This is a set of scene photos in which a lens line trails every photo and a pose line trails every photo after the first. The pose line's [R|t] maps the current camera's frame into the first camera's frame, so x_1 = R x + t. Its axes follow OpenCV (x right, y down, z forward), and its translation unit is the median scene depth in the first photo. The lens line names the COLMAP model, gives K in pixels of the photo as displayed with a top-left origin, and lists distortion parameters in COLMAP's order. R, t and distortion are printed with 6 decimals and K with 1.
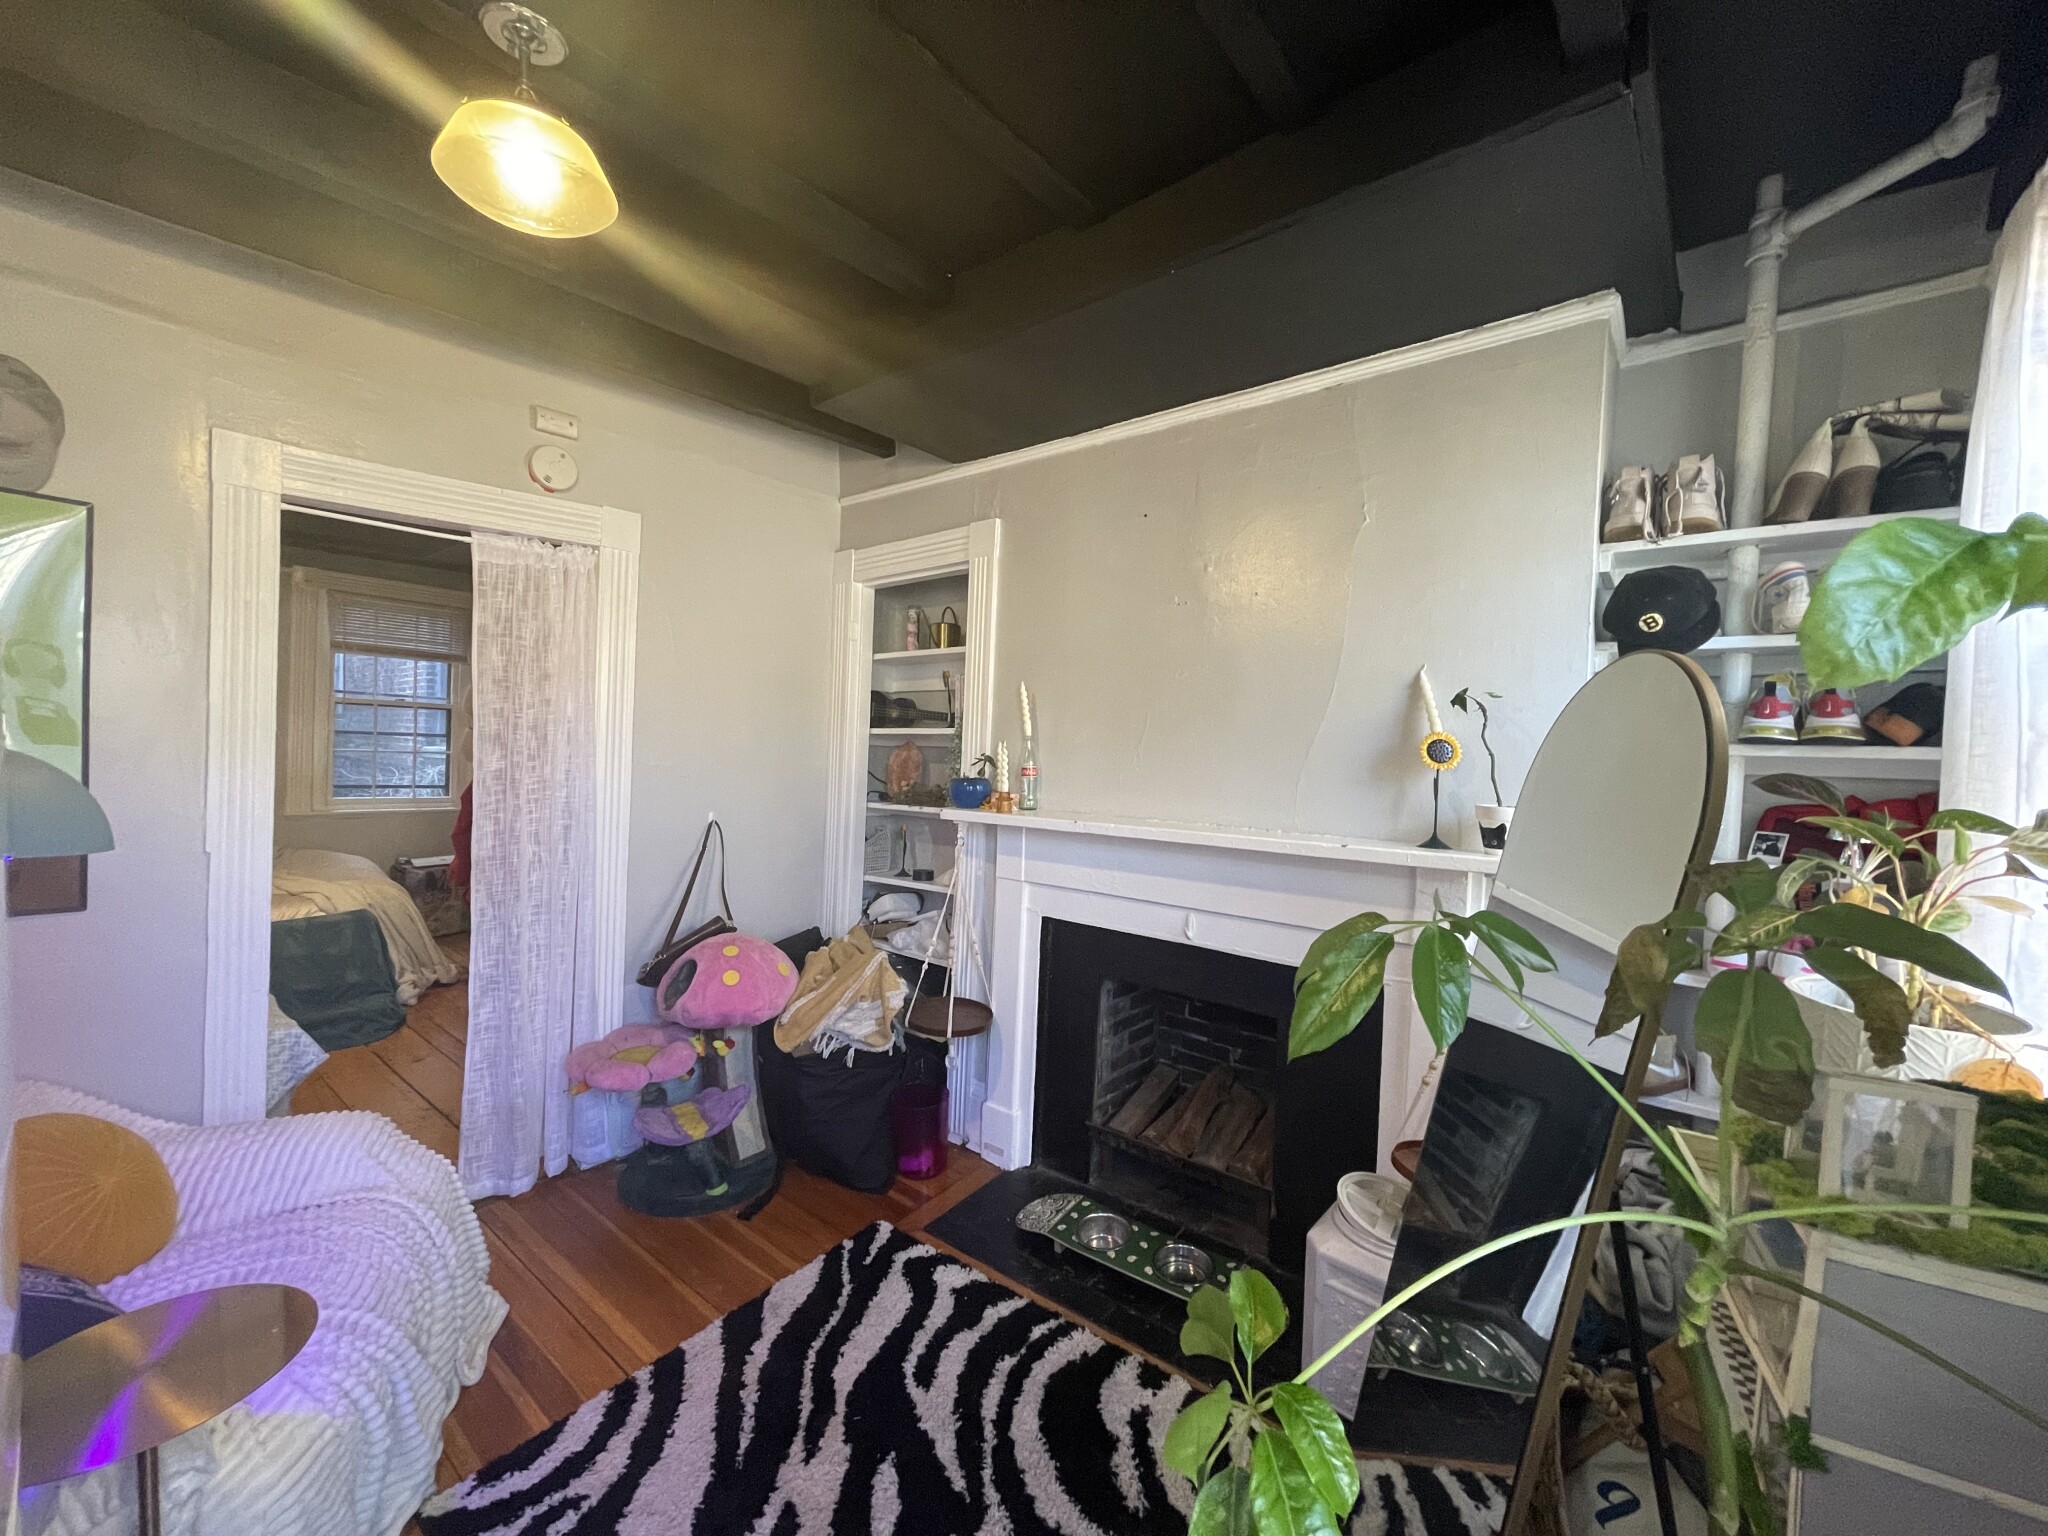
lens RADIAL K [[833.4, 0, 1024.6], [0, 833.4, 772.9], [0, 0, 1]] dist [-0.003066, 0.000199]
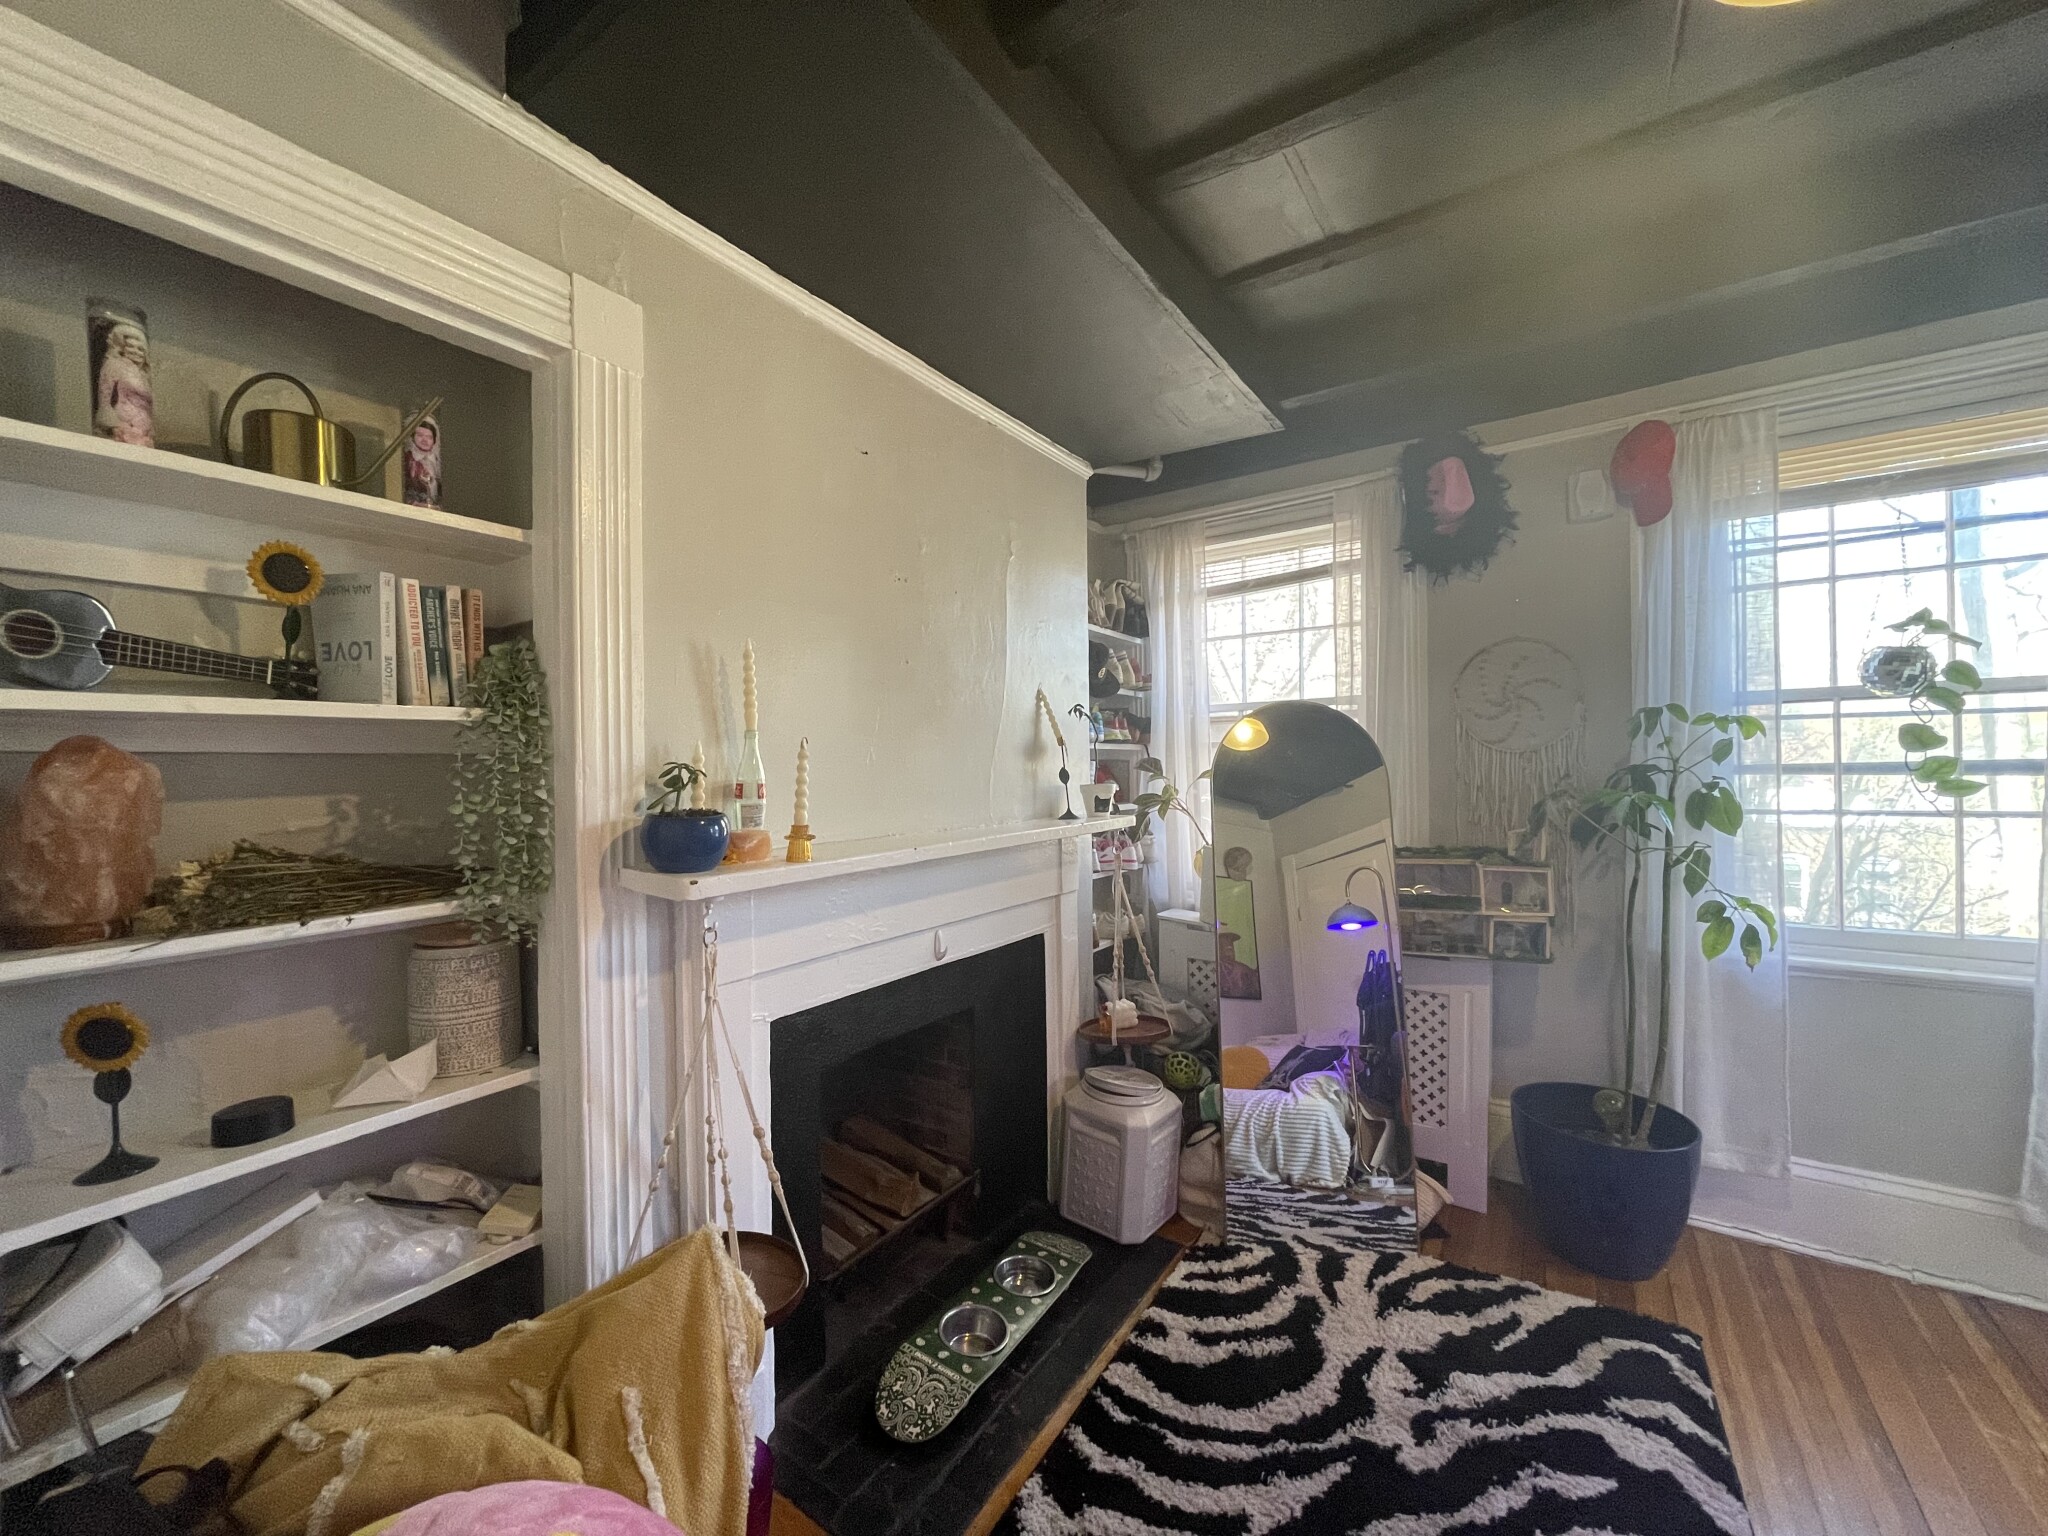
lens RADIAL K [[812.5, 0, 1018.5], [0, 812.5, 774.0], [0, 0, 1]] dist [-0.000862, -0.000009]
pose [[-0.089922, -0.040833, 0.995111, -0.849873], [0.029245, 0.998620, 0.043620, -0.047273], [-0.995519, 0.033024, -0.088604, 1.233210]]
